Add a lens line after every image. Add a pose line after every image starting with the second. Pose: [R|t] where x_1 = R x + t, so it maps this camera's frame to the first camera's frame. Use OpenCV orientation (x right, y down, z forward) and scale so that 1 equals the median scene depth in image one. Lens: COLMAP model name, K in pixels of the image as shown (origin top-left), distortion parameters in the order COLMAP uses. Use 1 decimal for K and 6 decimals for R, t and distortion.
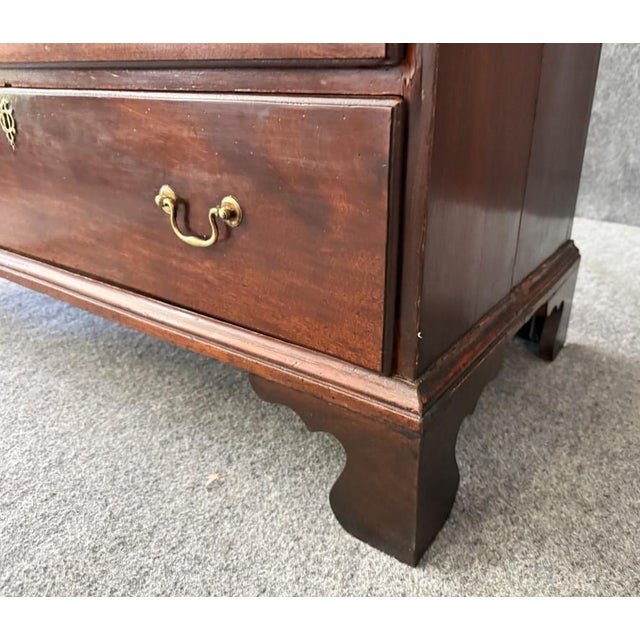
lens RADIAL K [[581.4, 0, 320.0], [0, 581.4, 320.0], [0, 0, 1]] dist [-0.005230, -0.008949]
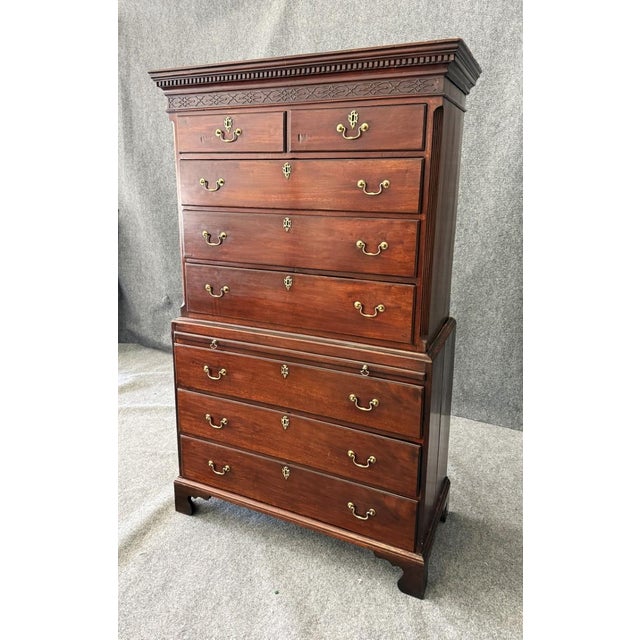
lens RADIAL K [[520.5, 0, 288.6], [0, 520.5, 320.3], [0, 0, 1]] dist [0.076474, -0.161947]
pose [[0.988846, -0.029422, 0.146008, -1.026946], [0.050574, 0.988380, -0.143344, -0.849379], [-0.140093, 0.149129, 0.978843, -2.272063]]
